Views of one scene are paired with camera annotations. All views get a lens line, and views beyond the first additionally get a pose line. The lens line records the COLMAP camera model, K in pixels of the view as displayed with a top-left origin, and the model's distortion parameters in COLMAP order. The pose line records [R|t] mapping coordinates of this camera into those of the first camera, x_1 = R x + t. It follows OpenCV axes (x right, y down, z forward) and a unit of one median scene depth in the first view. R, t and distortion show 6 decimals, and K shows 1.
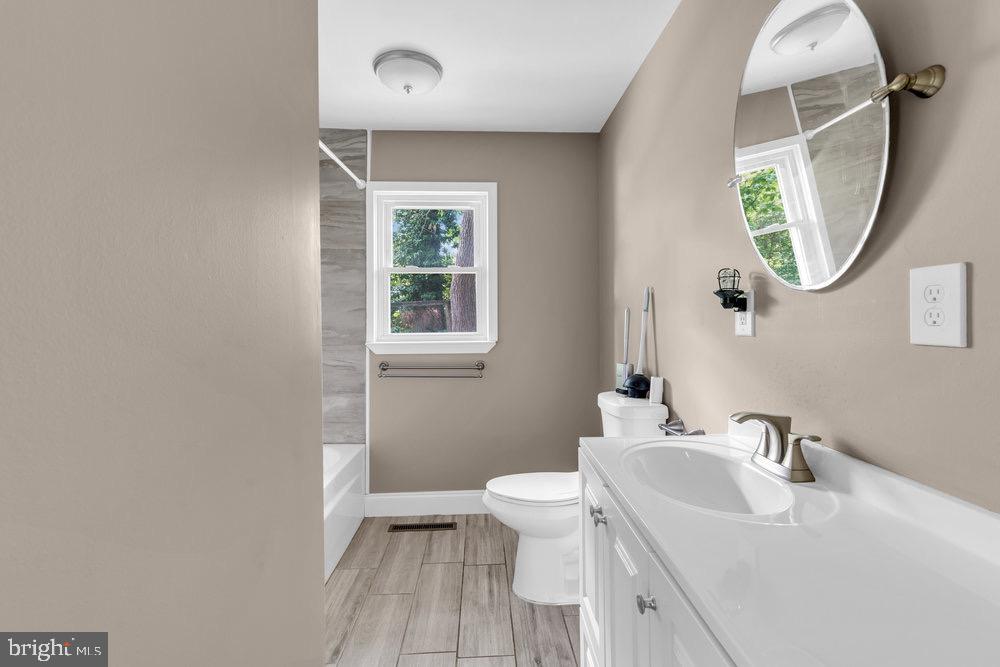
lens RADIAL K [[451.6, 0, 500.8], [0, 451.6, 327.9], [0, 0, 1]] dist [0.004653, 0.000499]
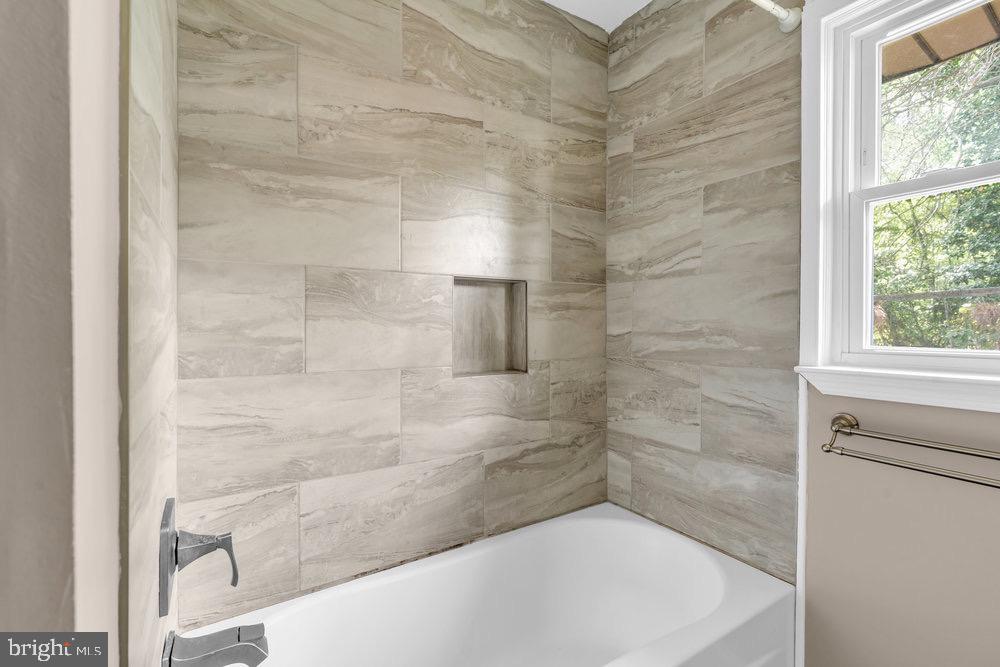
lens RADIAL K [[451.6, 0, 499.2], [0, 451.6, 328.7], [0, 0, 1]] dist [0.004653, 0.000499]
pose [[0.508052, 0.008366, -0.861286, -0.058828], [-0.010019, 0.999943, 0.003803, -0.003131], [0.861268, 0.006698, 0.508106, 0.507300]]
